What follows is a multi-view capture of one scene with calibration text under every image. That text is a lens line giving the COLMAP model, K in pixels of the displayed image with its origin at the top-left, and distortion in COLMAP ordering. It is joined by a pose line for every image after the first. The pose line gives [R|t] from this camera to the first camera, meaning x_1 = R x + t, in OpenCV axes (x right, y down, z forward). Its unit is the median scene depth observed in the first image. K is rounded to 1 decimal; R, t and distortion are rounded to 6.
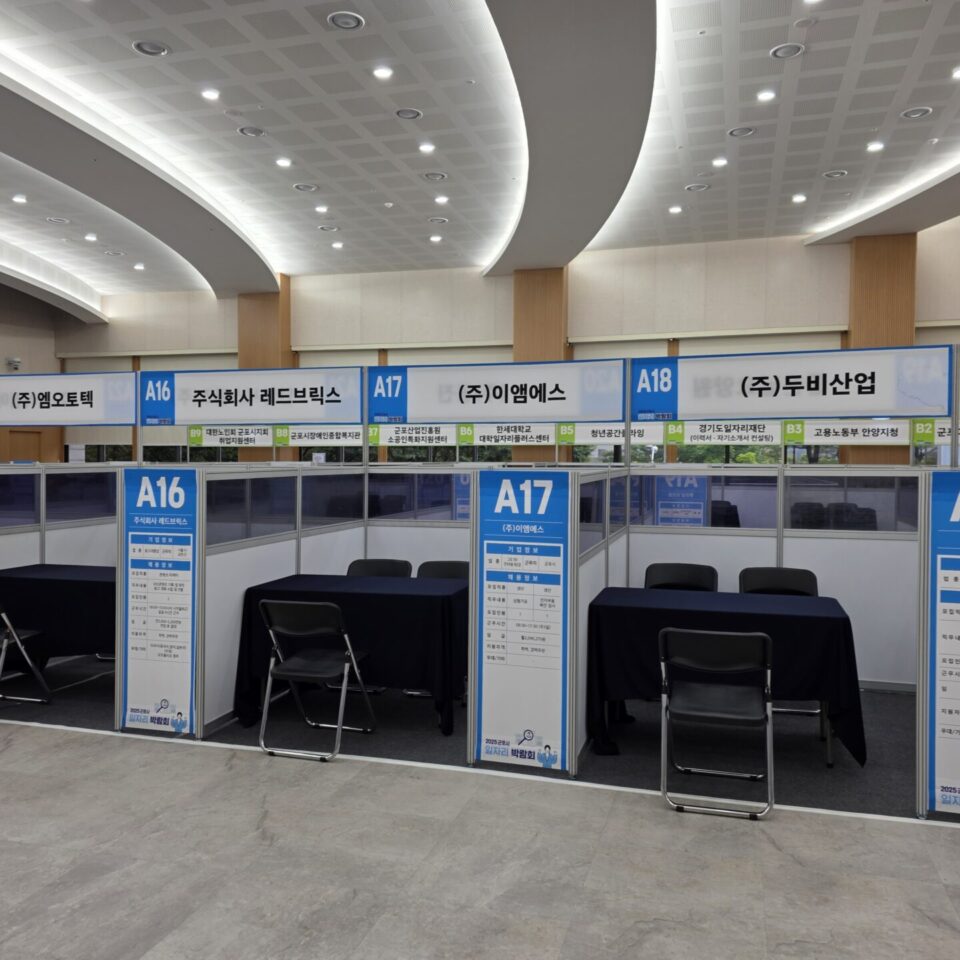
lens RADIAL K [[828.7, 0, 487.2], [0, 828.7, 481.2], [0, 0, 1]] dist [0.042430, 0.002158]
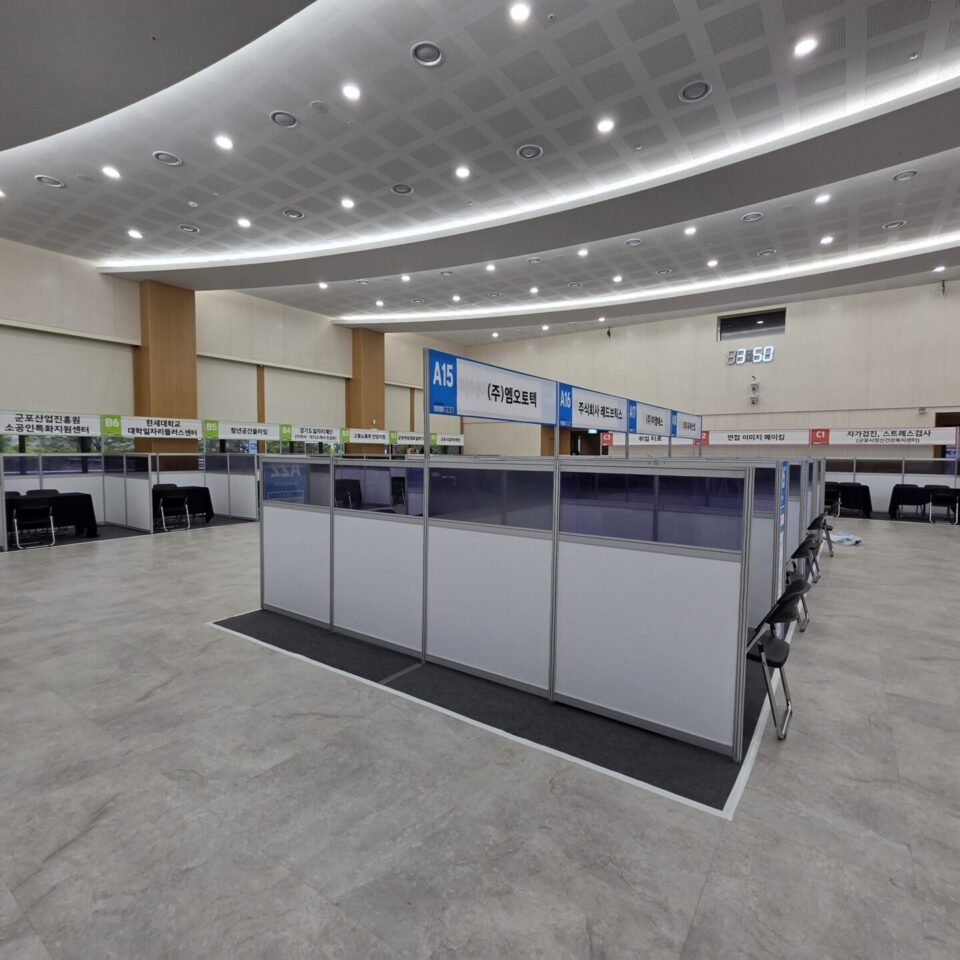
lens RADIAL K [[521.5, 0, 477.3], [0, 521.5, 475.4], [0, 0, 1]] dist [0.017956, 0.000281]
pose [[0.340053, -0.042567, 0.939442, -0.778056], [0.020841, 0.999071, 0.037725, -0.016512], [-0.940175, 0.006750, 0.340624, 0.559974]]
